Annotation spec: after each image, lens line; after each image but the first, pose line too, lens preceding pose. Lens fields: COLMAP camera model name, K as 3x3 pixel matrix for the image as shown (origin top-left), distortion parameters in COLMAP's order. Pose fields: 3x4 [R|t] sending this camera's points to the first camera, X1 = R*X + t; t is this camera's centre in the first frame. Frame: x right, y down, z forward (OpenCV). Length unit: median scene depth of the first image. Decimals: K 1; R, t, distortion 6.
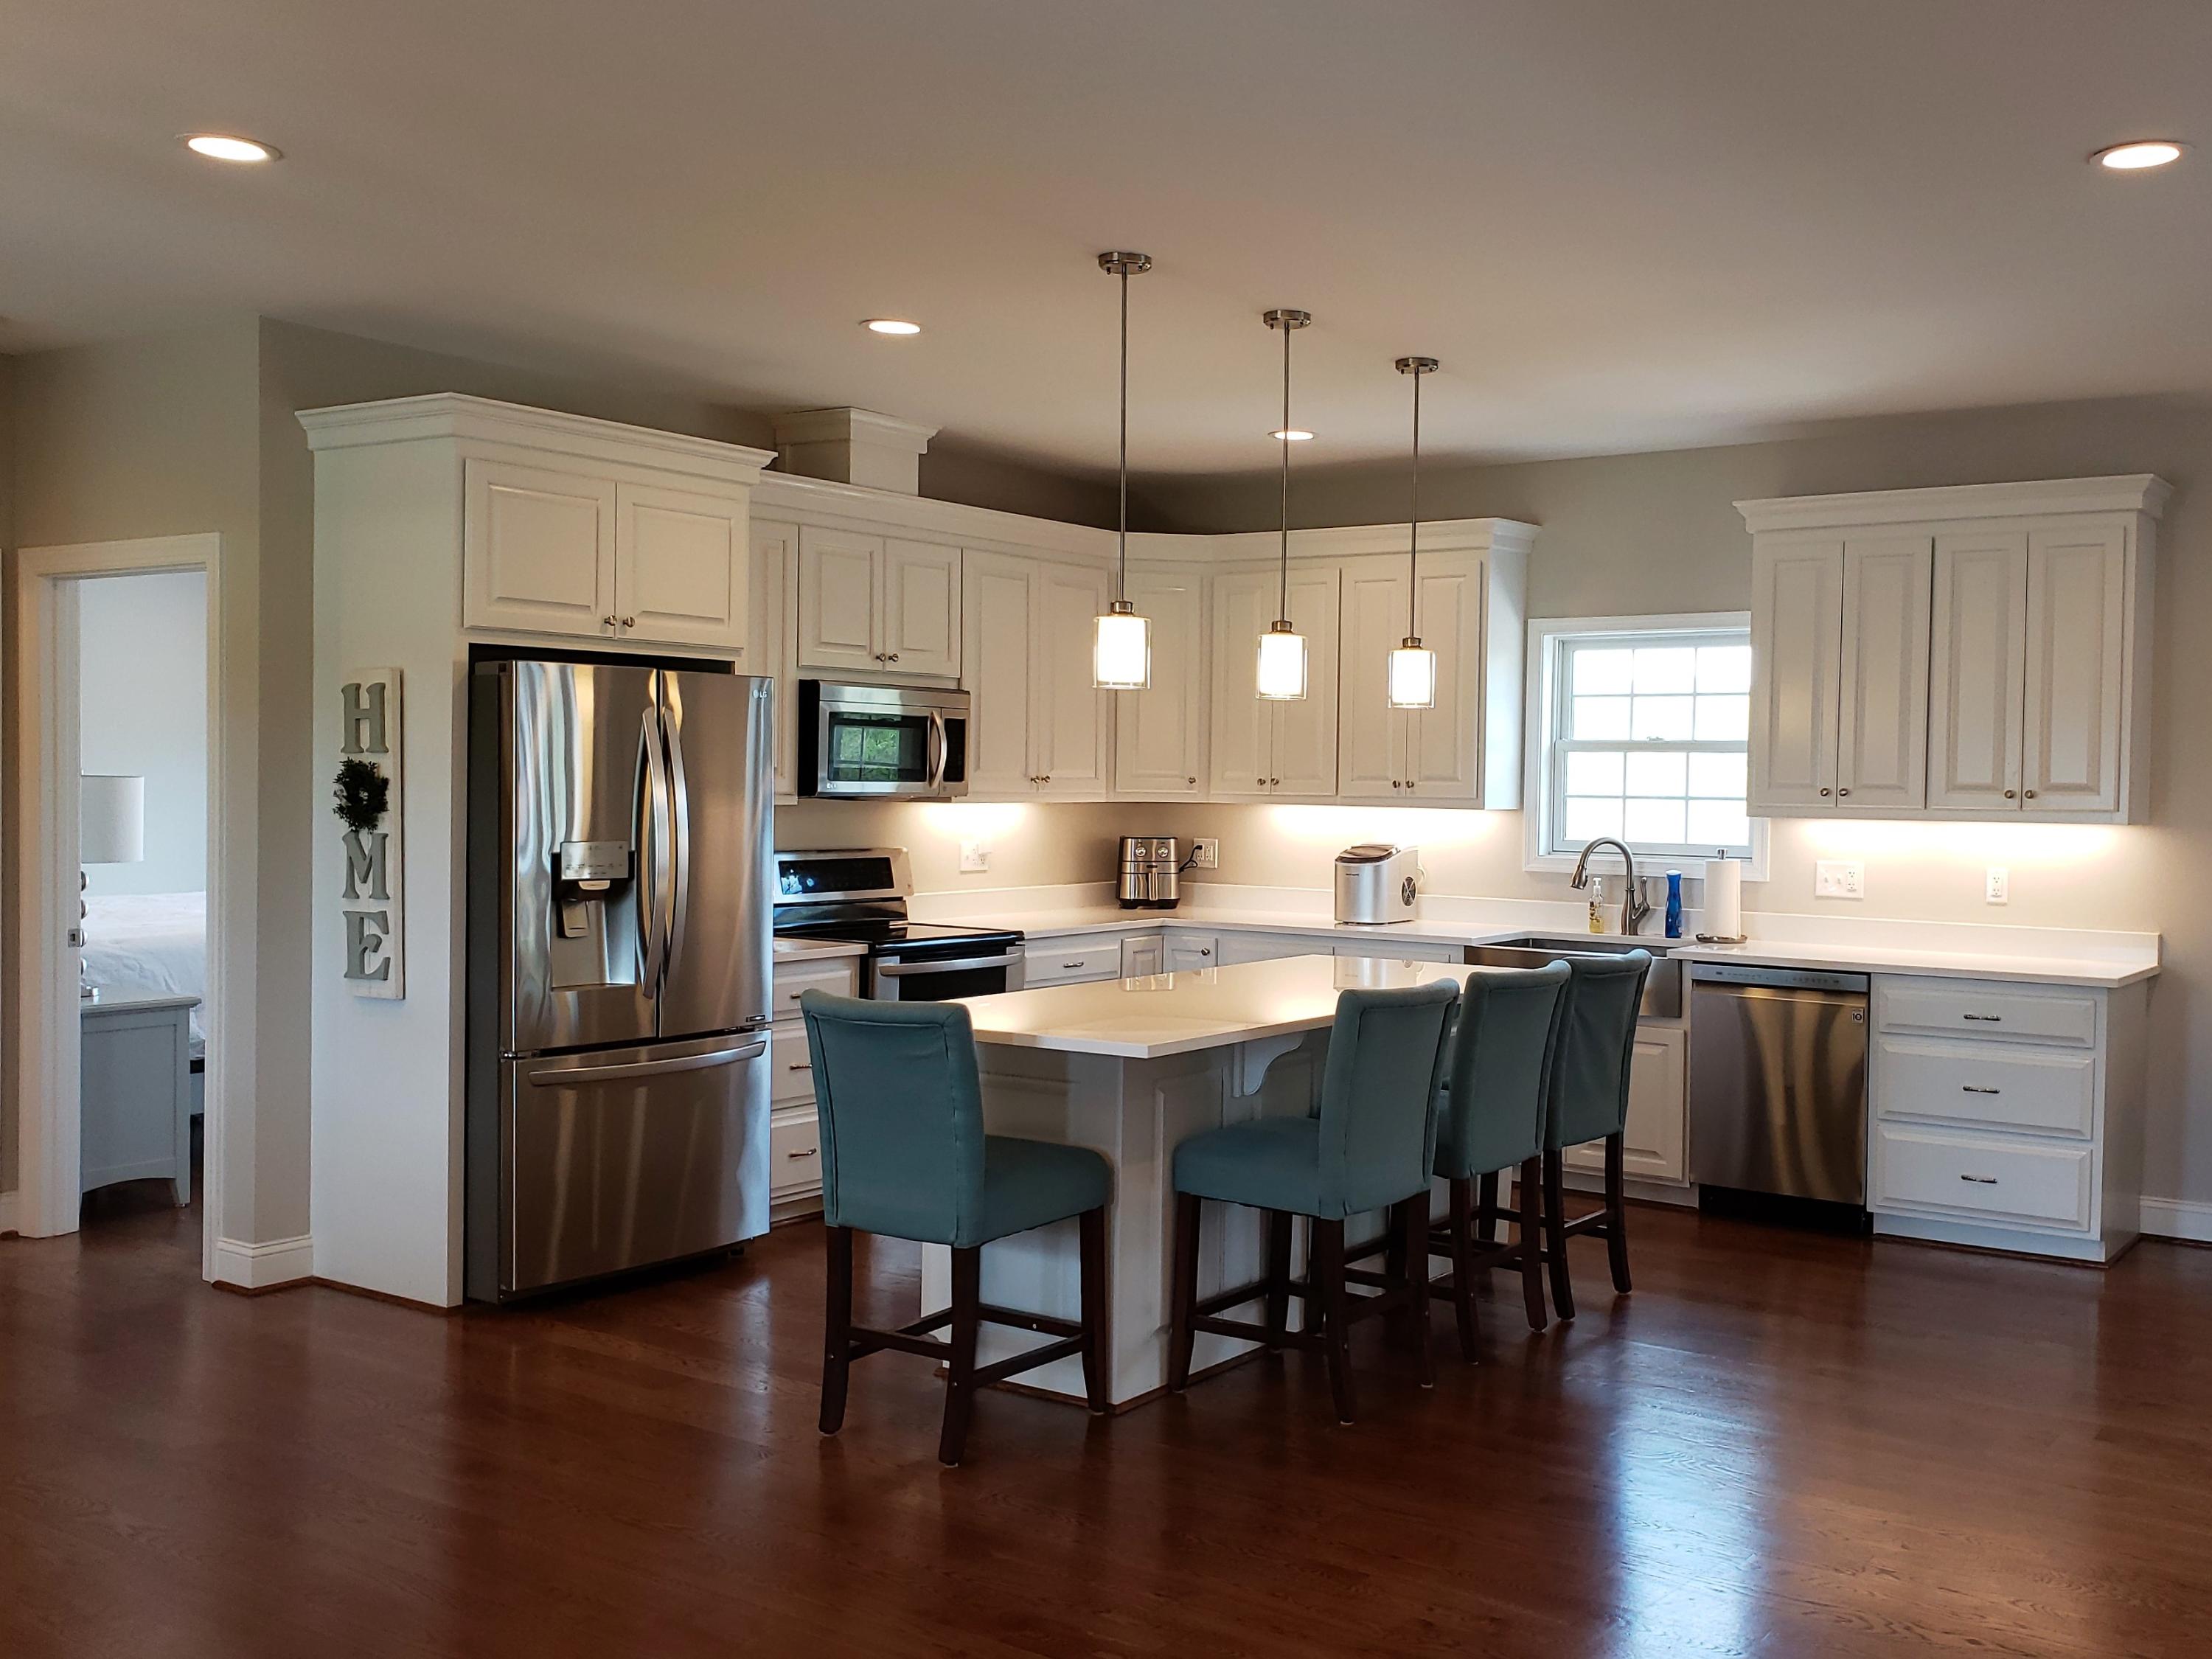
lens RADIAL K [[2077.0, 0, 1228.4], [0, 2077.0, 831.6], [0, 0, 1]] dist [0.165045, -0.339814]
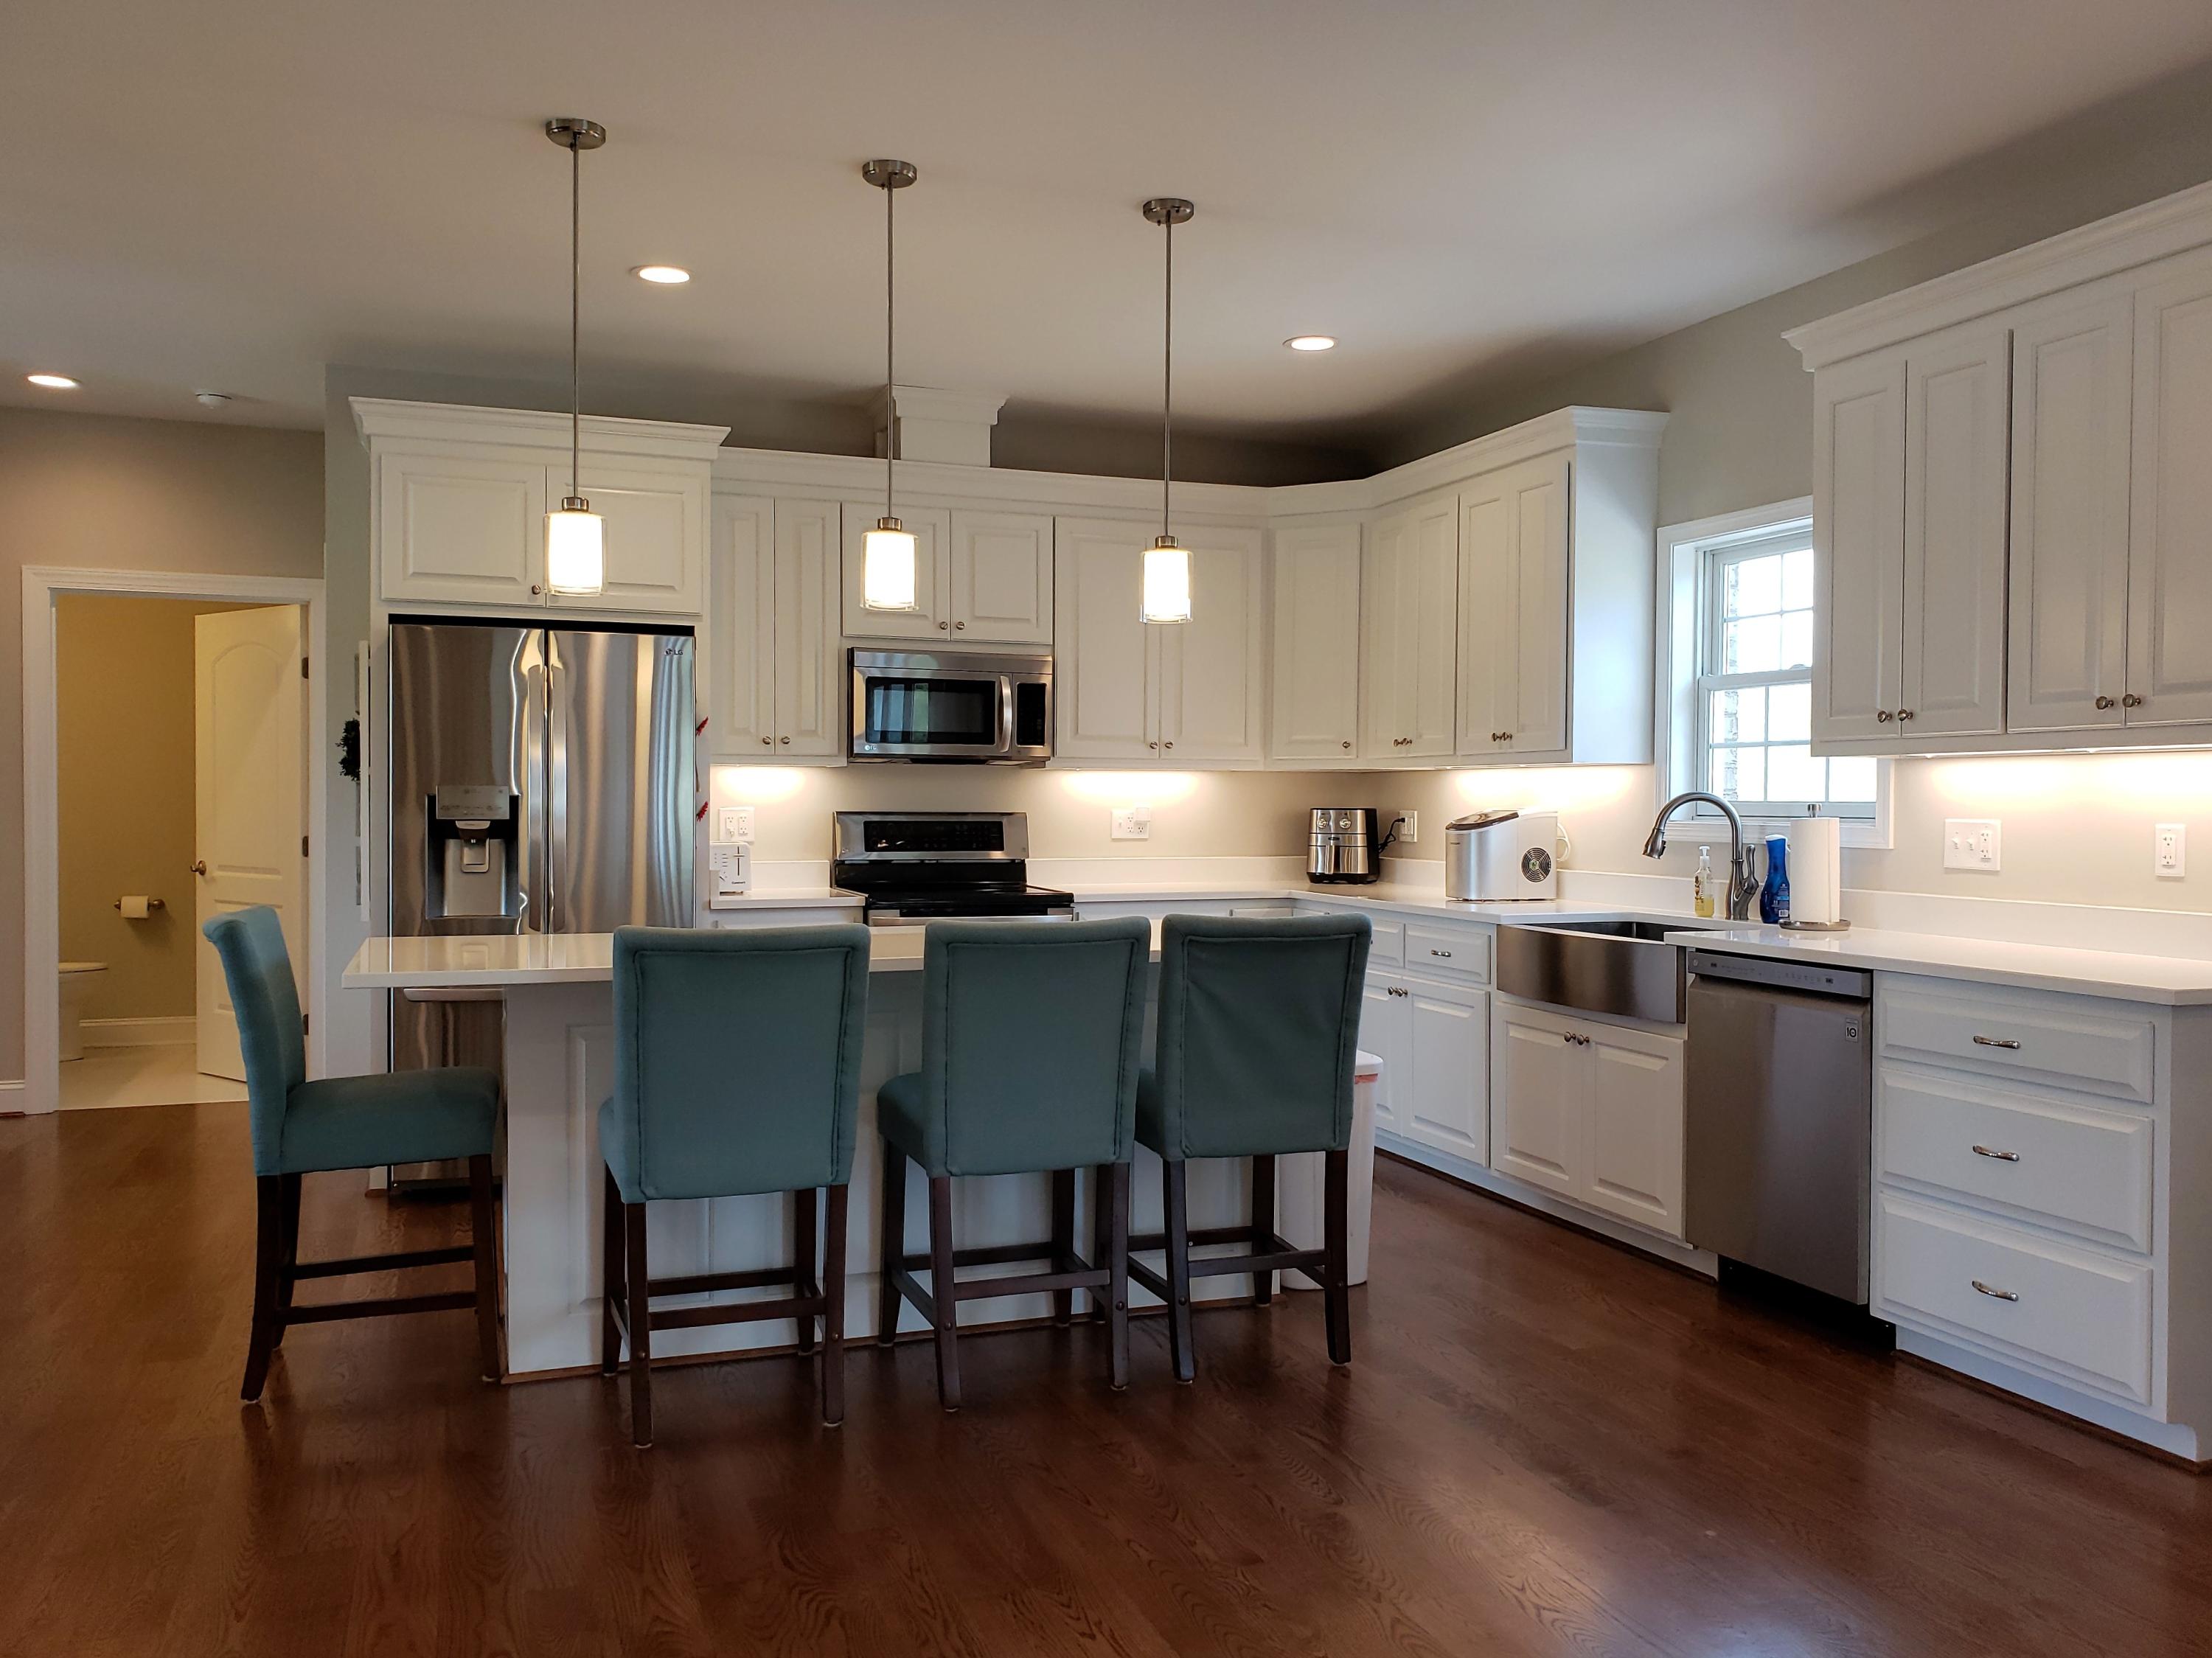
lens RADIAL K [[1707.5, 0, 1089.8], [0, 1707.5, 830.4], [0, 0, 1]] dist [0.078144, -0.121082]
pose [[0.810837, 0.001241, -0.585271, 0.403390], [-0.011169, 0.999848, -0.013354, 0.030055], [0.585165, 0.017365, 0.810728, 0.369056]]
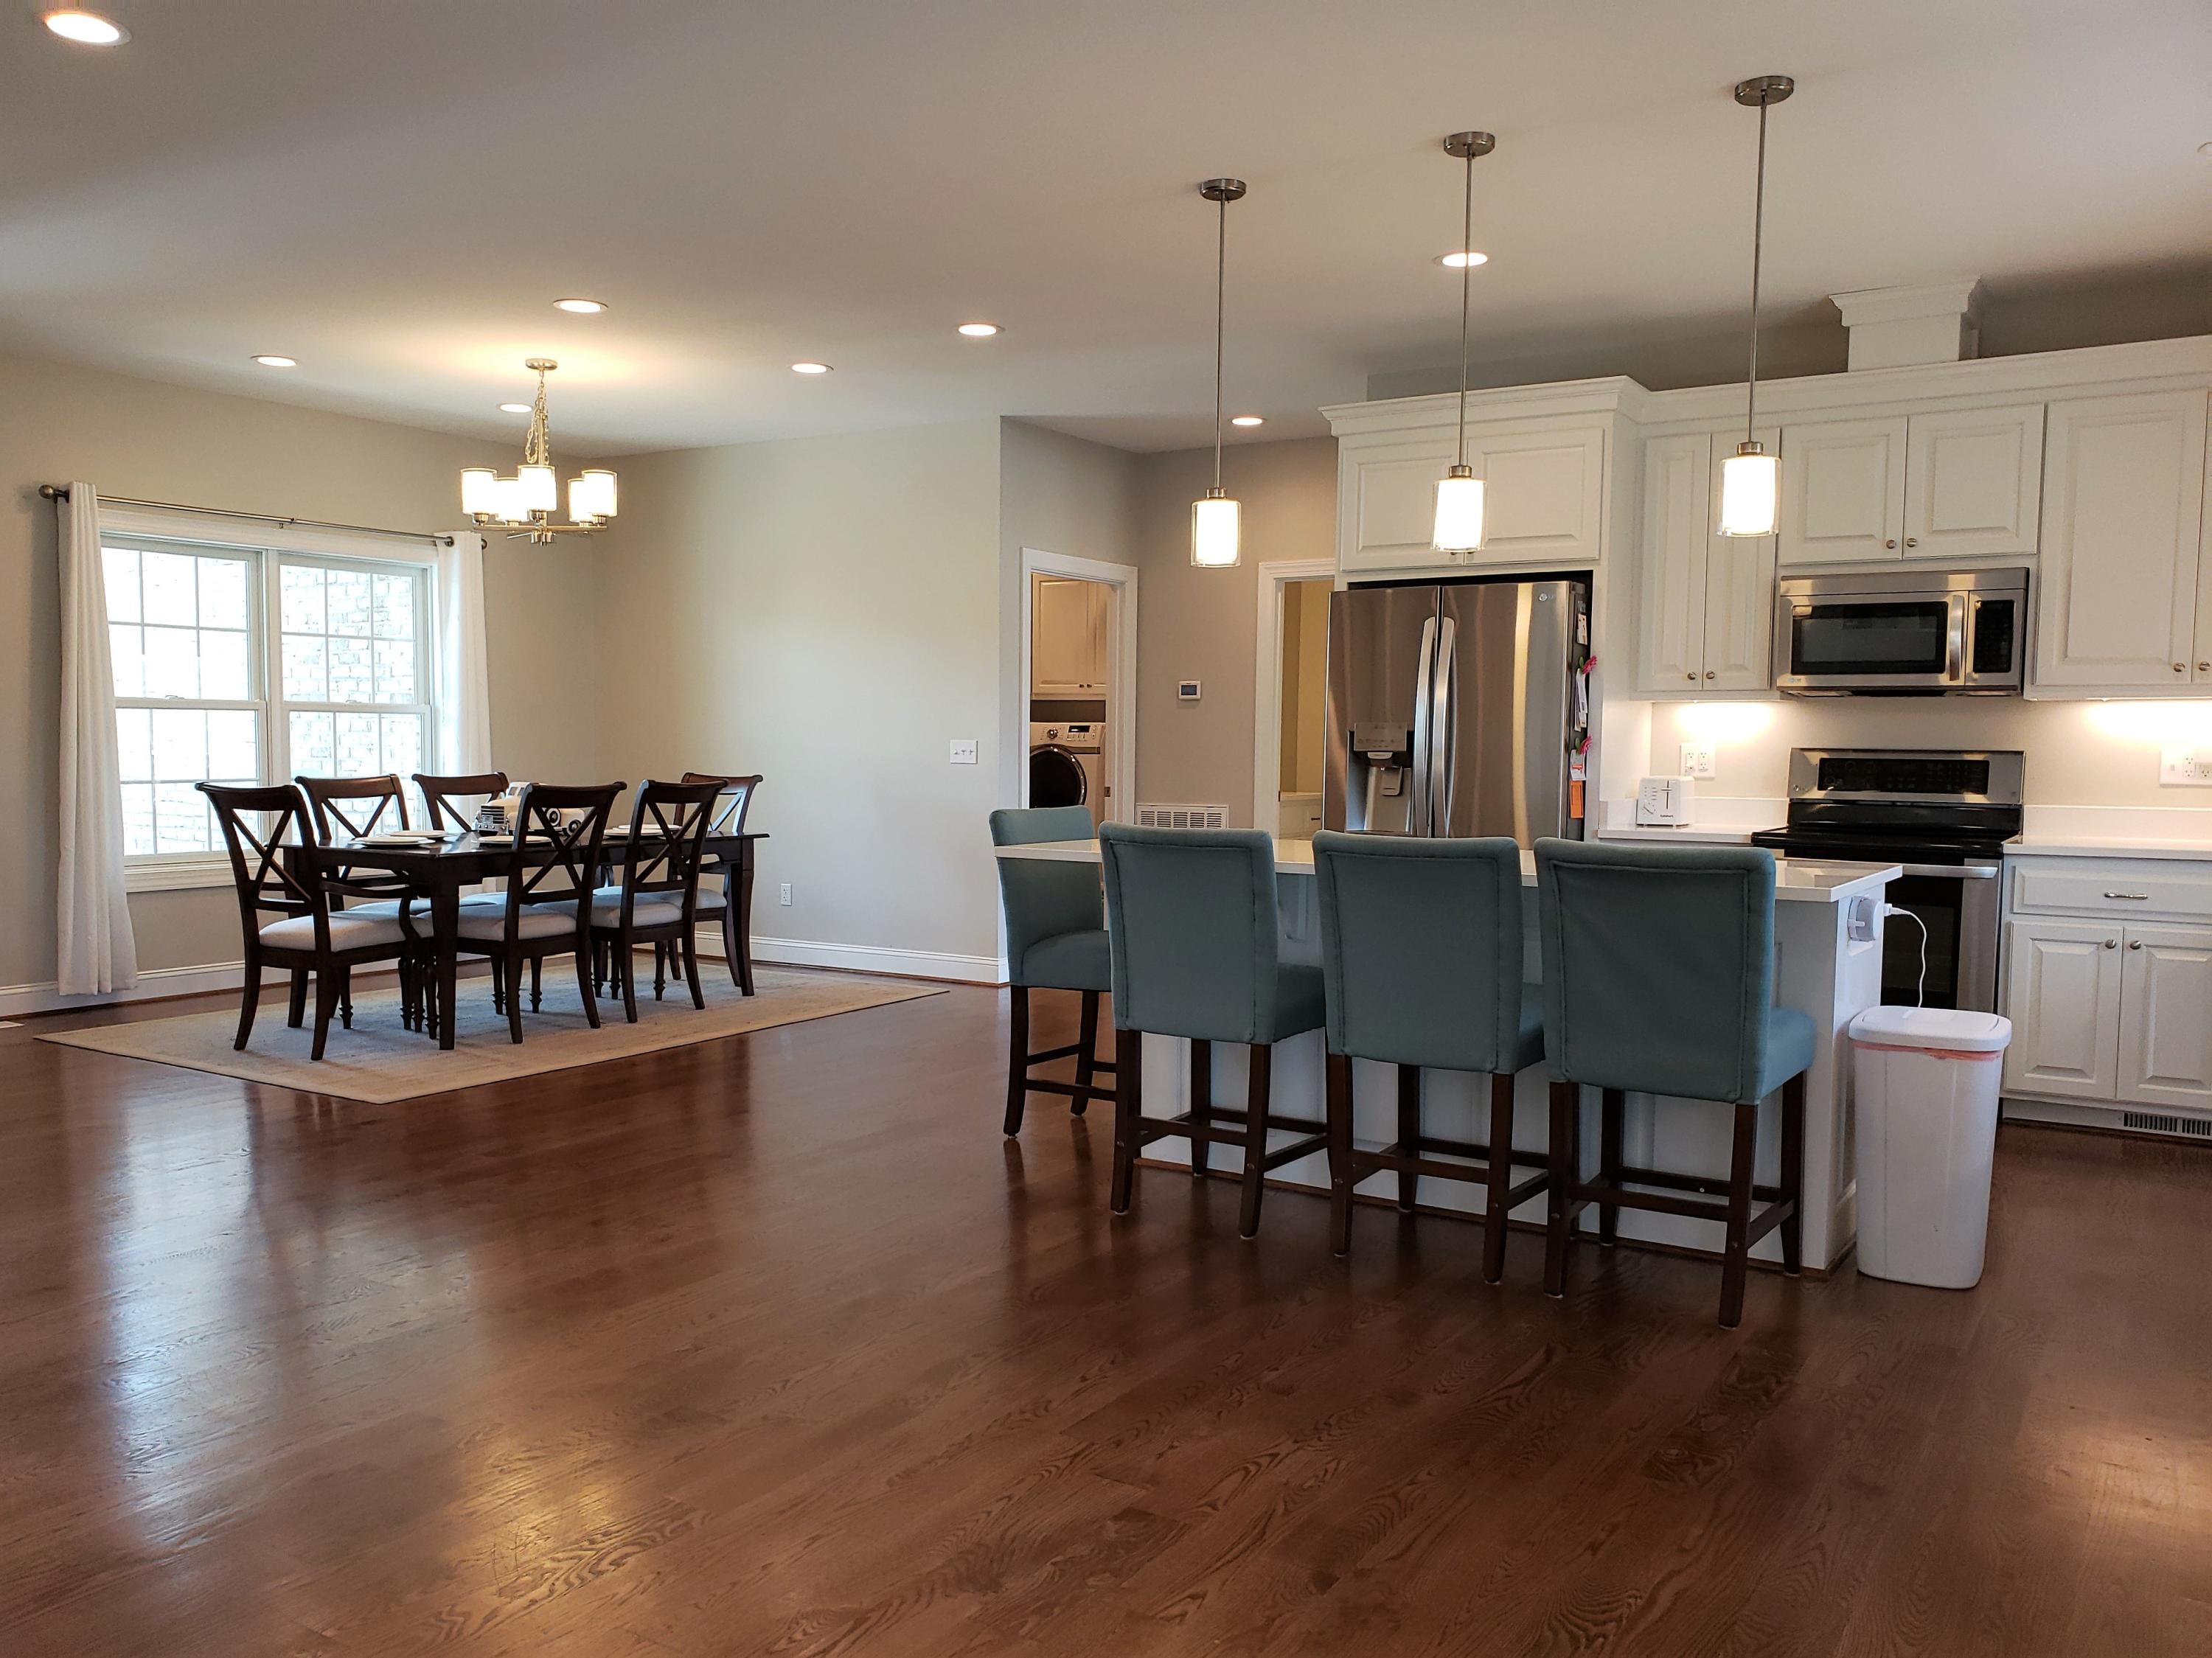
lens RADIAL K [[1707.5, 0, 1089.8], [0, 1707.5, 830.4], [0, 0, 1]] dist [0.078144, -0.121082]
pose [[0.040686, 0.039032, -0.998409, 0.627713], [-0.038002, 0.998574, 0.037489, 0.032001], [0.998449, 0.036417, 0.042111, 0.630052]]
